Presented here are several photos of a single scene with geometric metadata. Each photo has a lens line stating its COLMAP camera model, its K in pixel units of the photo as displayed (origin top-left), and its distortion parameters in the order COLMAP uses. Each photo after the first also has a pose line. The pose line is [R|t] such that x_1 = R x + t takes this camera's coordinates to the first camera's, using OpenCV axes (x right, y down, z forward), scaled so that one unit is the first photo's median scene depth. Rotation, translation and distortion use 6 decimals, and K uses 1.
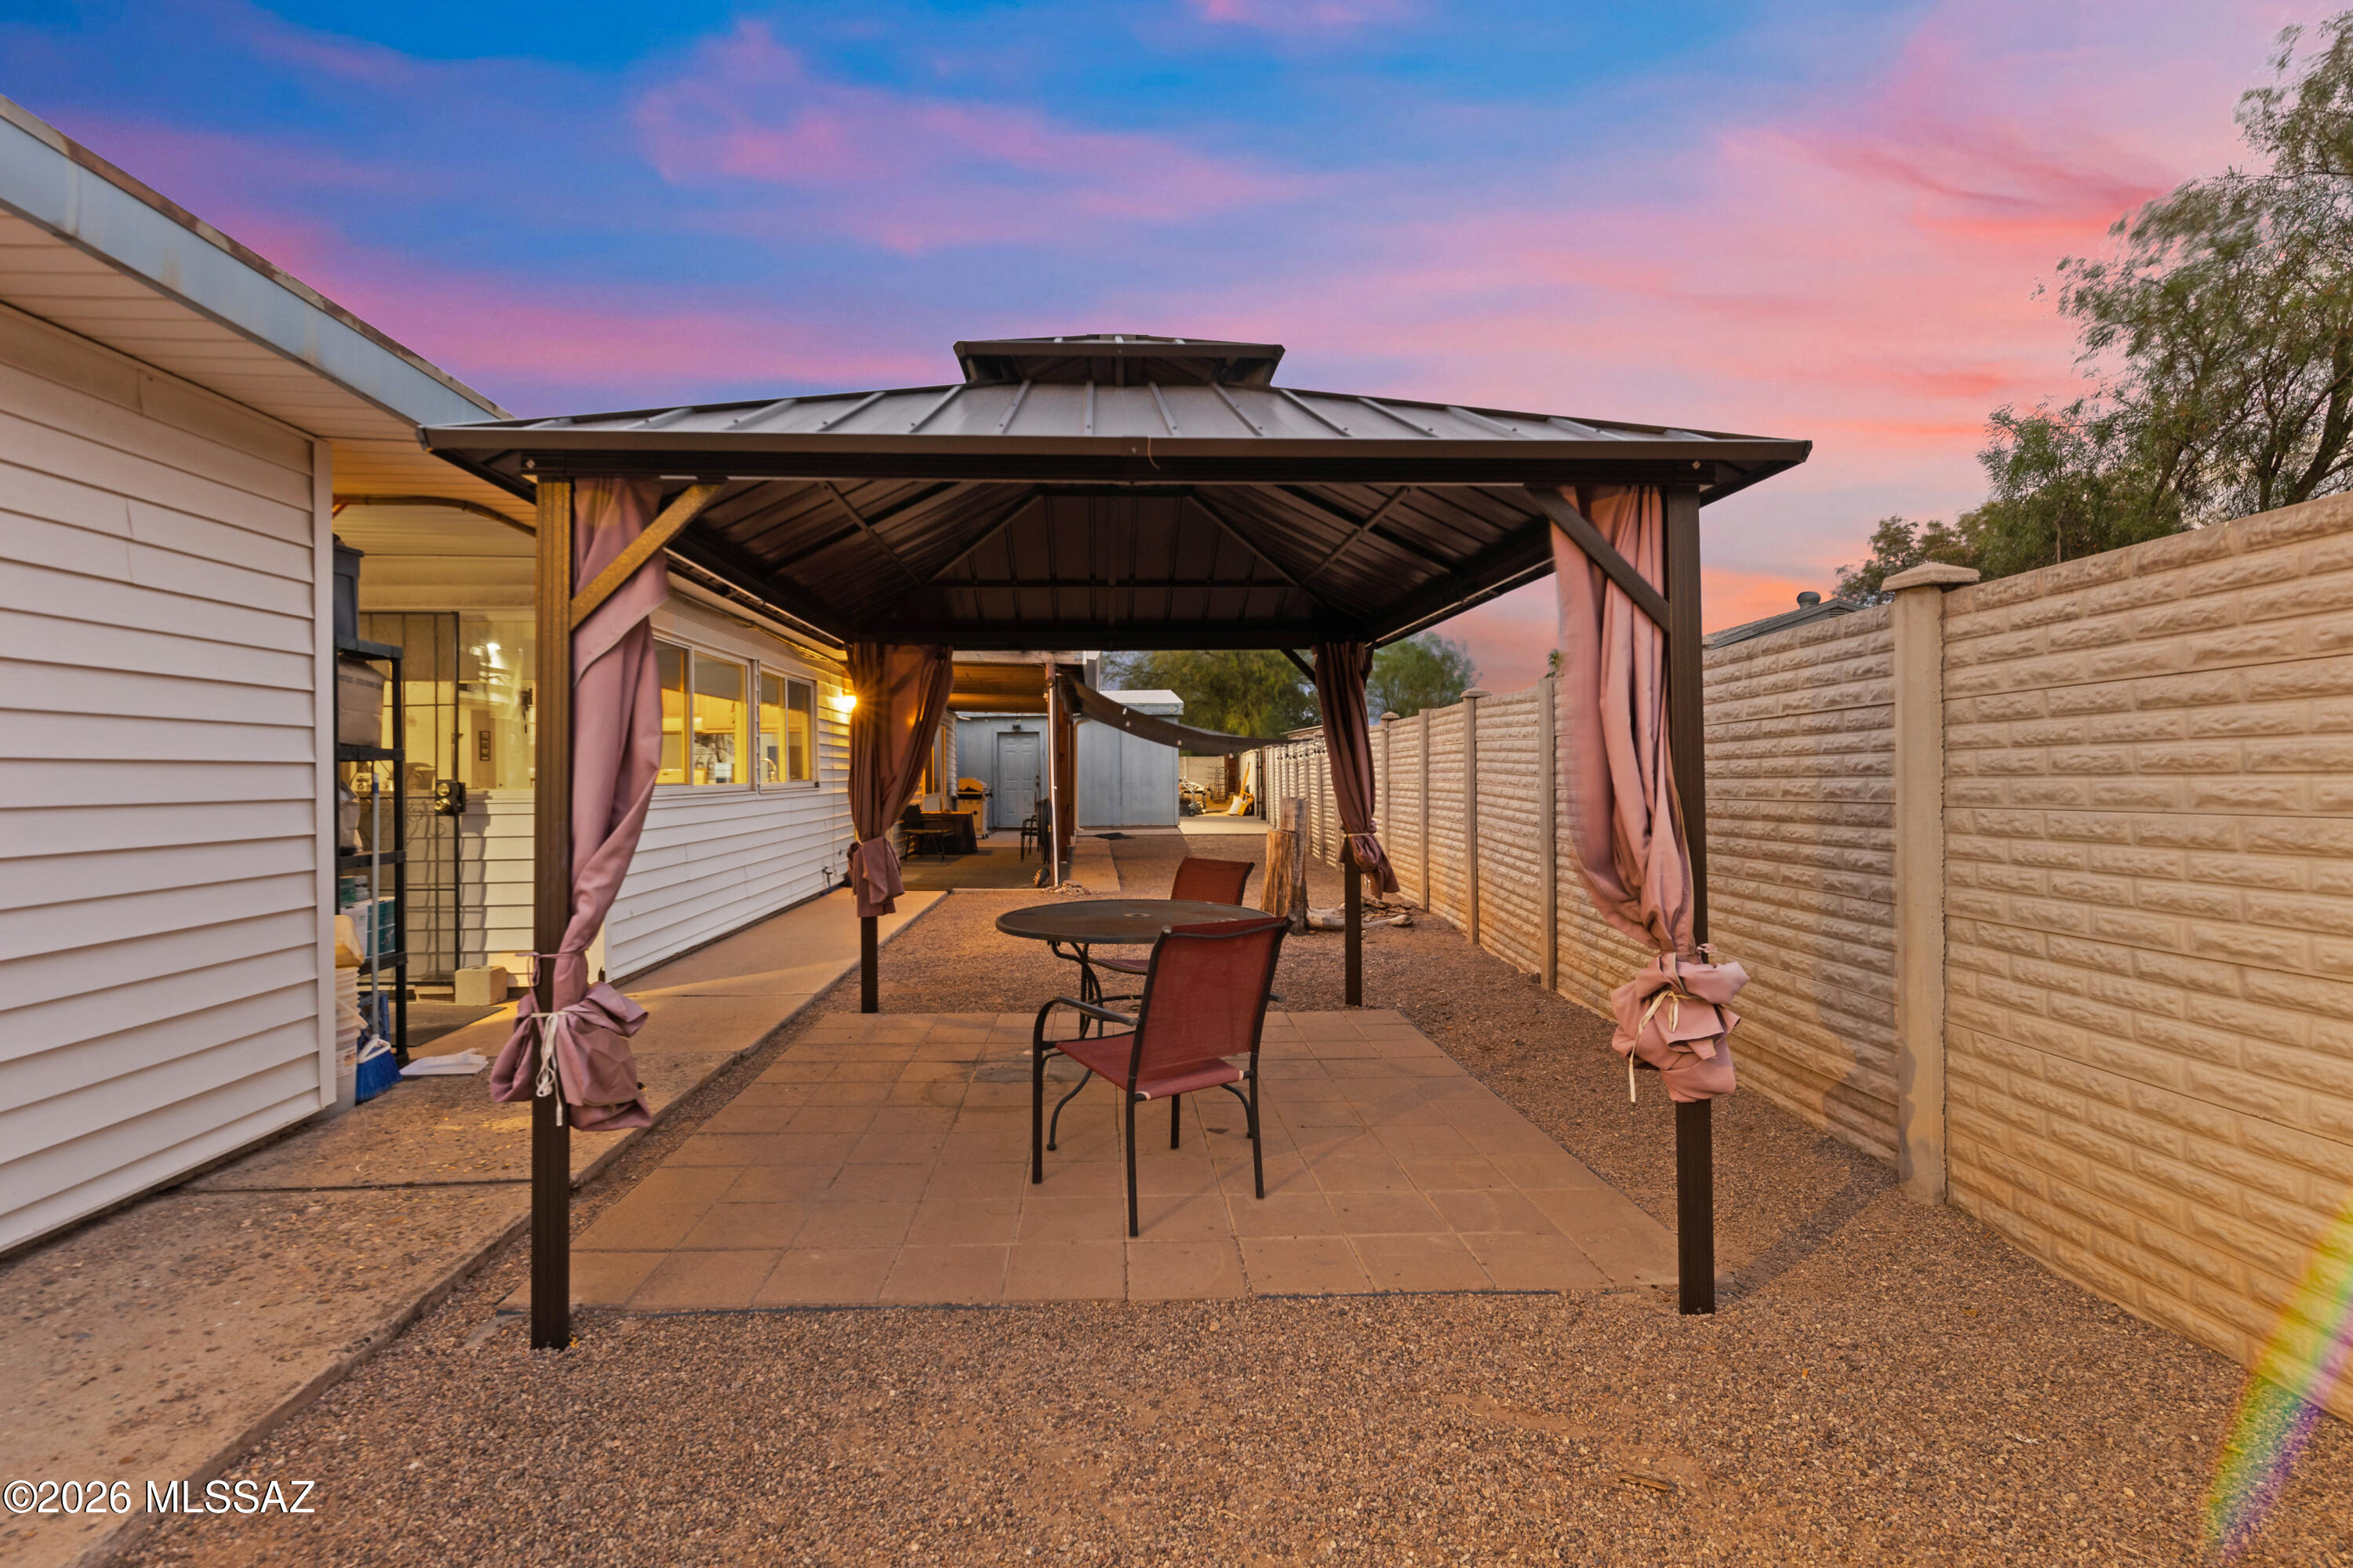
lens RADIAL K [[1073.7, 0, 1176.3], [0, 1073.7, 748.3], [0, 0, 1]] dist [0.000565, -0.000088]
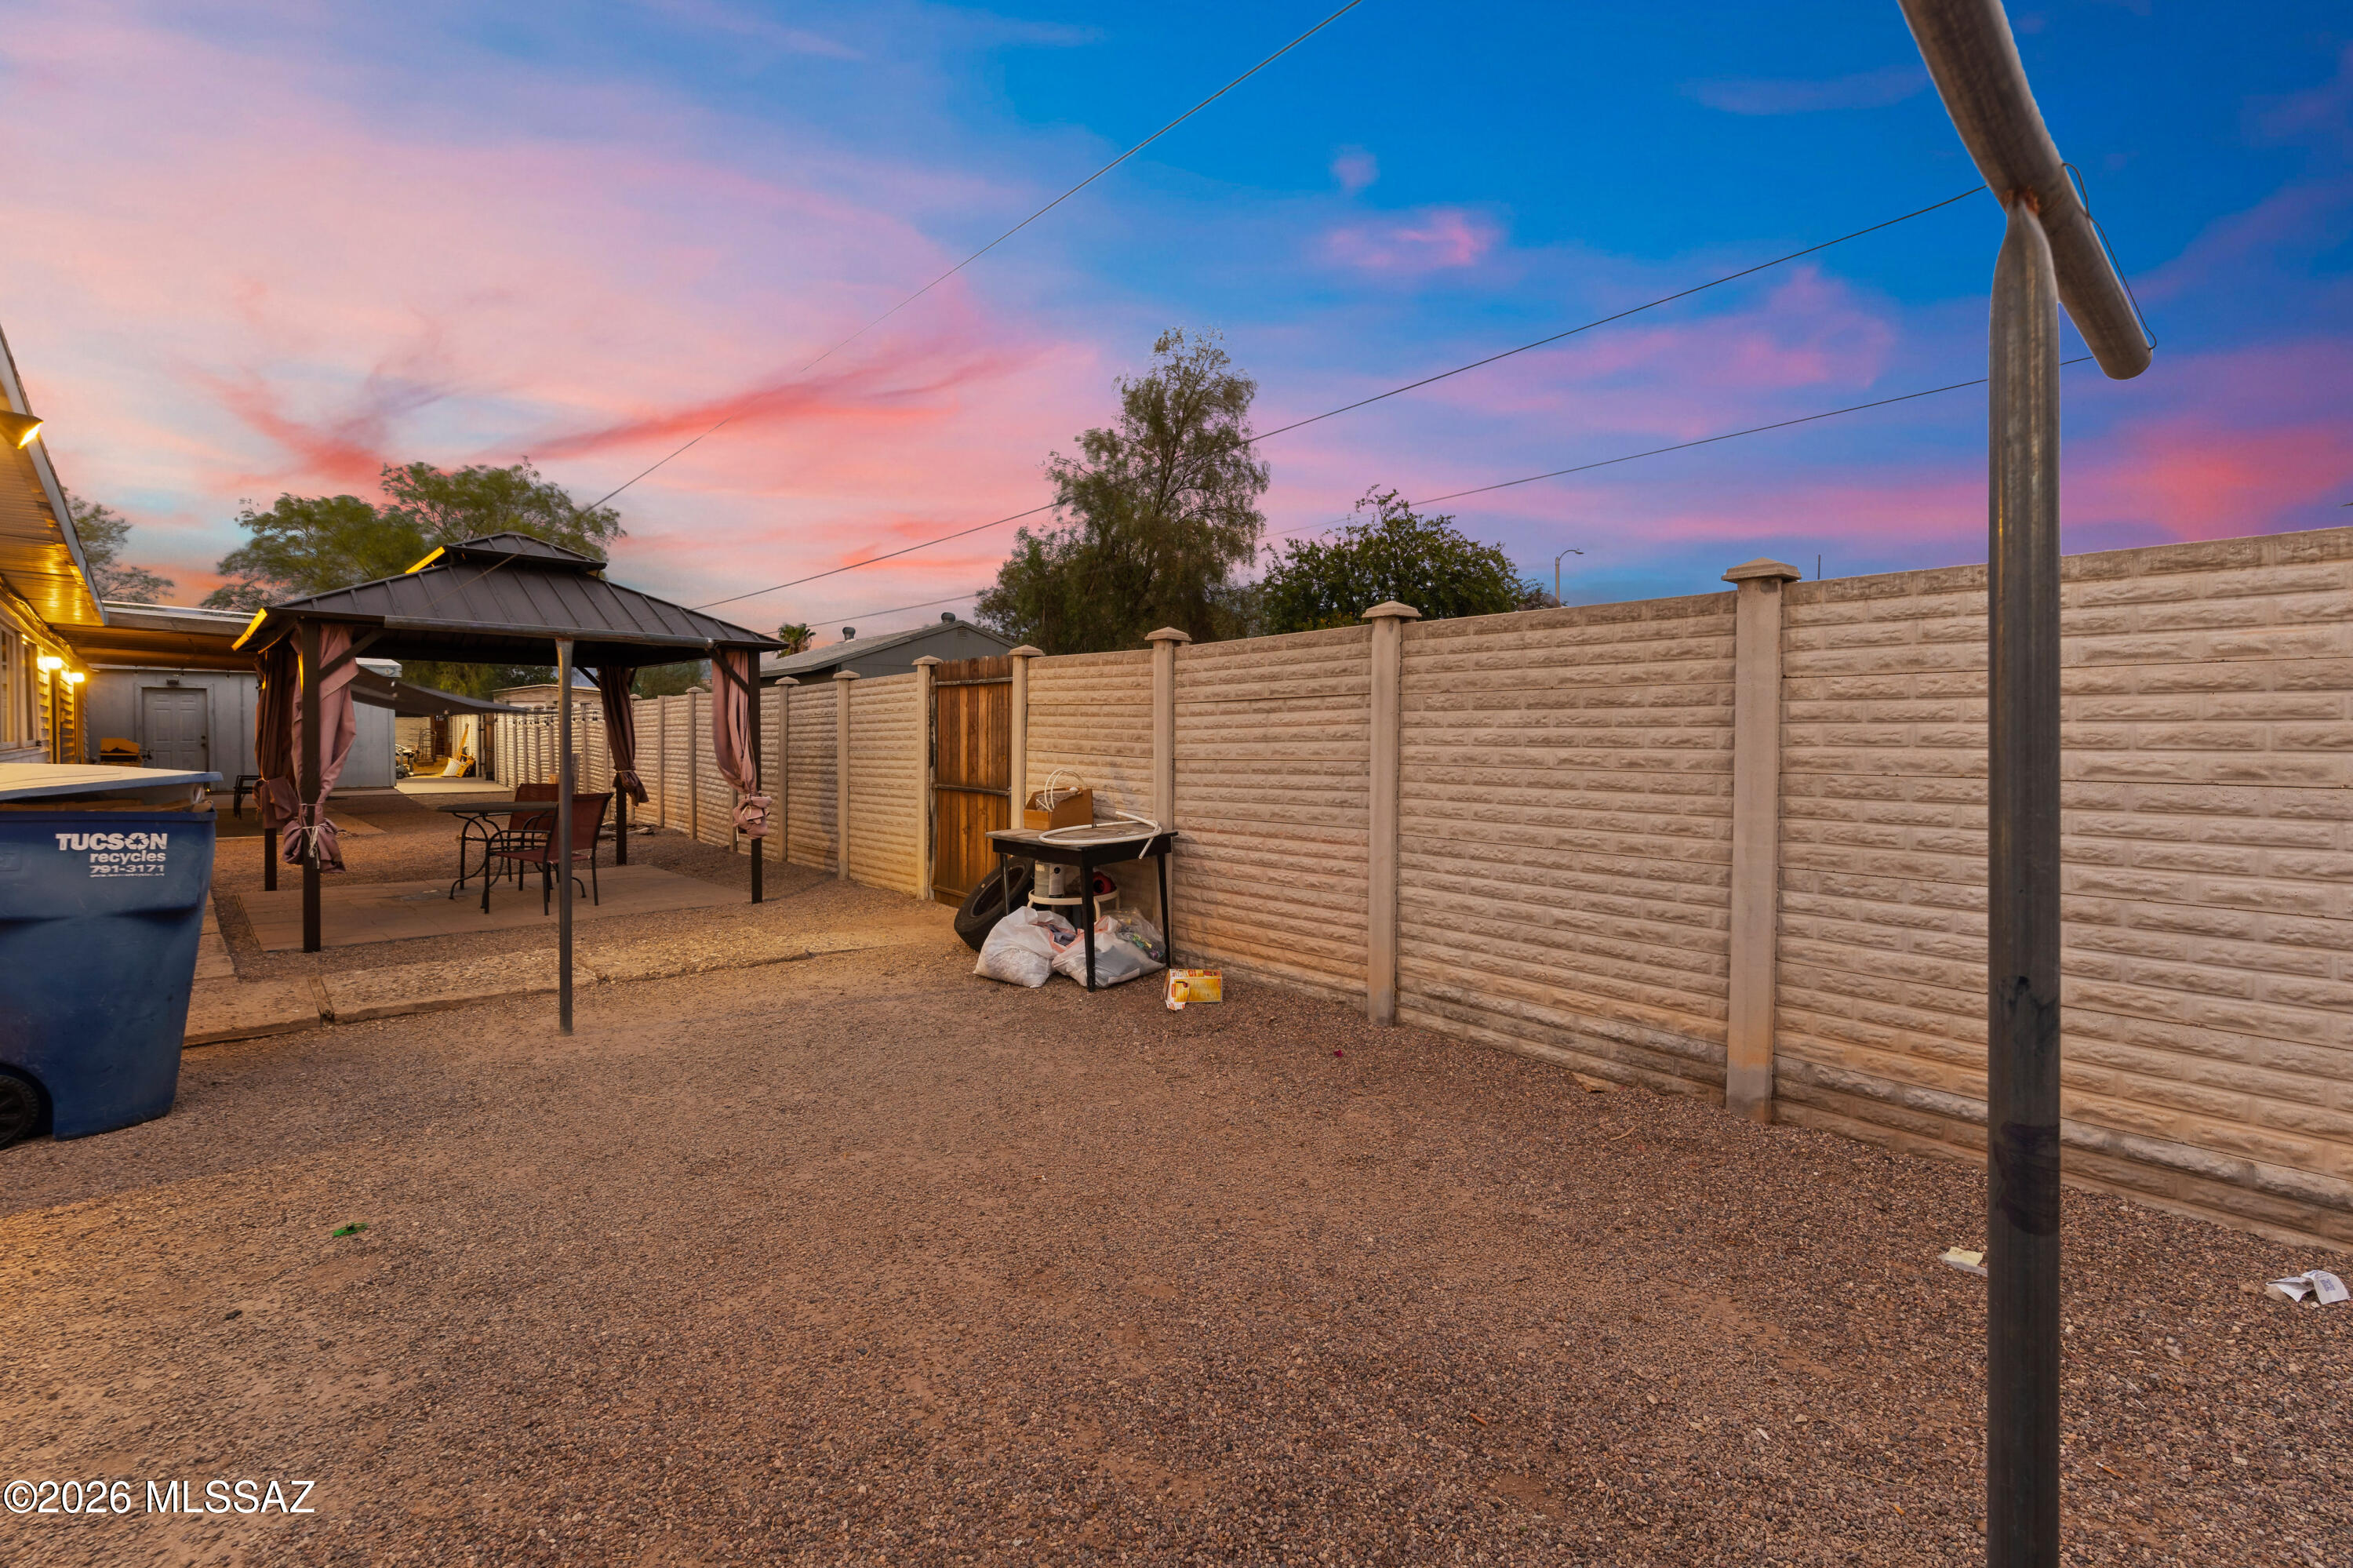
lens RADIAL K [[1073.7, 0, 1176.3], [0, 1073.7, 748.3], [0, 0, 1]] dist [0.000565, -0.000088]
pose [[0.777463, 0.000313, 0.628929, -0.160188], [-0.021786, 0.999413, 0.026434, -0.017823], [-0.628551, -0.034254, 0.777014, -0.647014]]
